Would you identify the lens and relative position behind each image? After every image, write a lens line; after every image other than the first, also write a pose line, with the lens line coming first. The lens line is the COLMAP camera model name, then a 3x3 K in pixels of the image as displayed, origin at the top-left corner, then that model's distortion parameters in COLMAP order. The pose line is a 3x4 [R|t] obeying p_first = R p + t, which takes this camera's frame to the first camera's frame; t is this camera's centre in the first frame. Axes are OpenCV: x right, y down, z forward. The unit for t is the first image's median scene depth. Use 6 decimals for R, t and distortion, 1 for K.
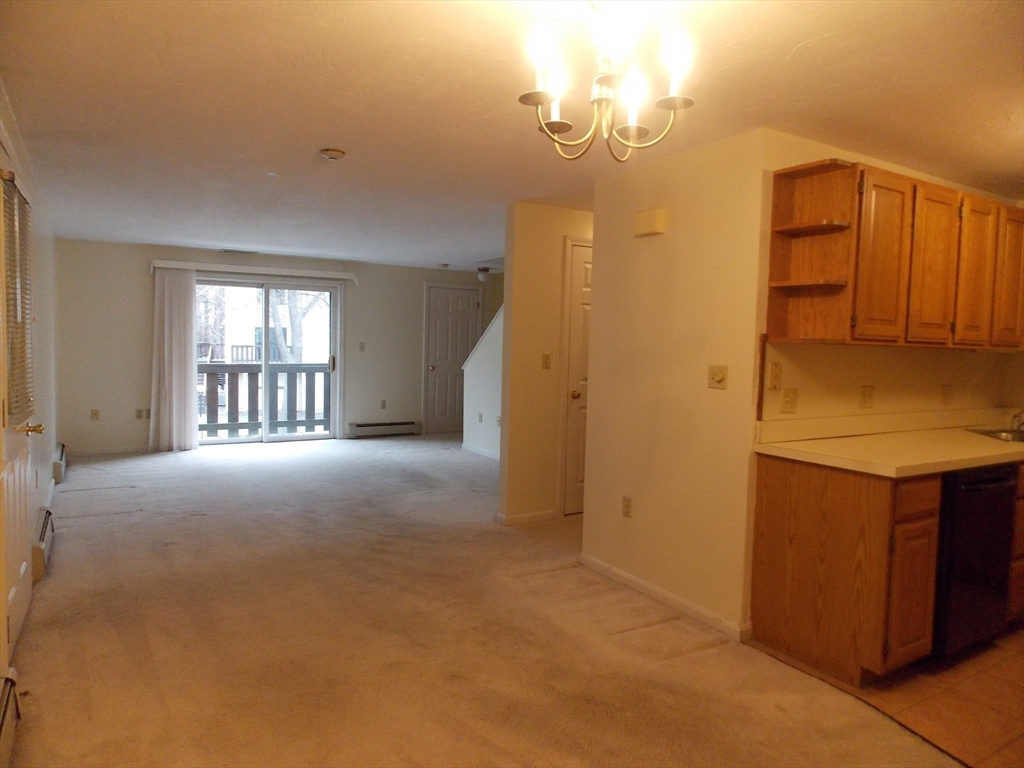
lens RADIAL K [[678.5, 0, 513.1], [0, 678.5, 379.3], [0, 0, 1]] dist [0.010330, -0.001154]
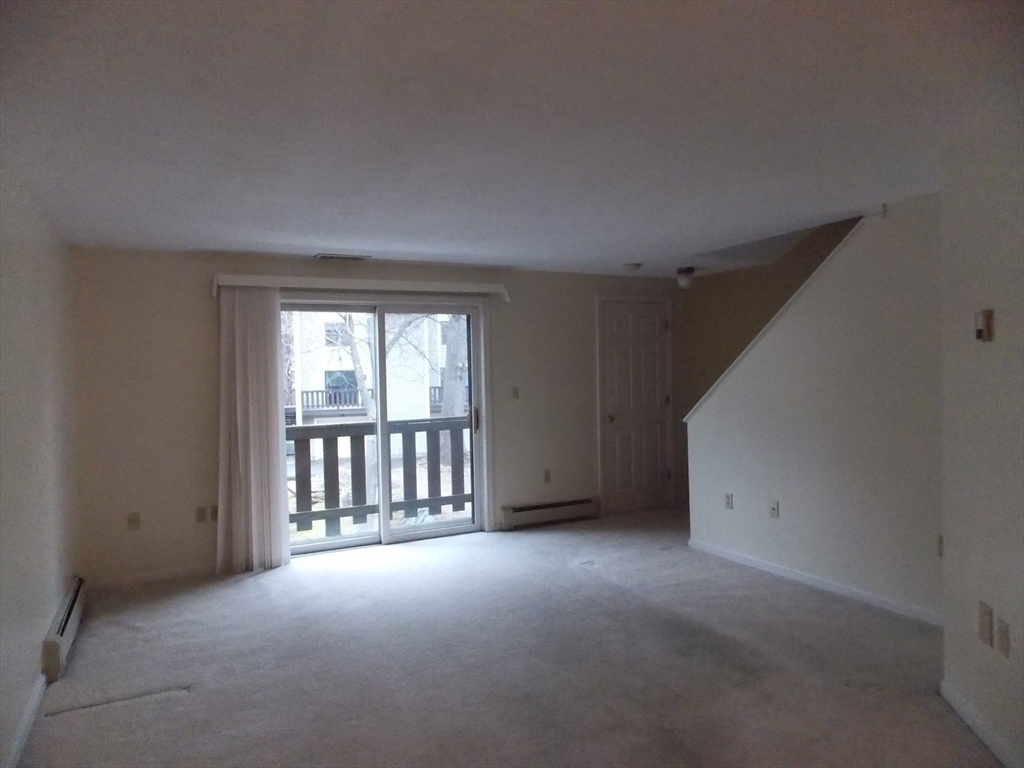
lens RADIAL K [[678.5, 0, 511.2], [0, 678.5, 384.2], [0, 0, 1]] dist [0.010330, -0.001154]
pose [[0.995341, -0.044356, -0.085614, -0.181640], [0.040763, 0.998231, -0.043272, -0.029360], [0.087382, 0.039581, 0.995388, 0.350478]]
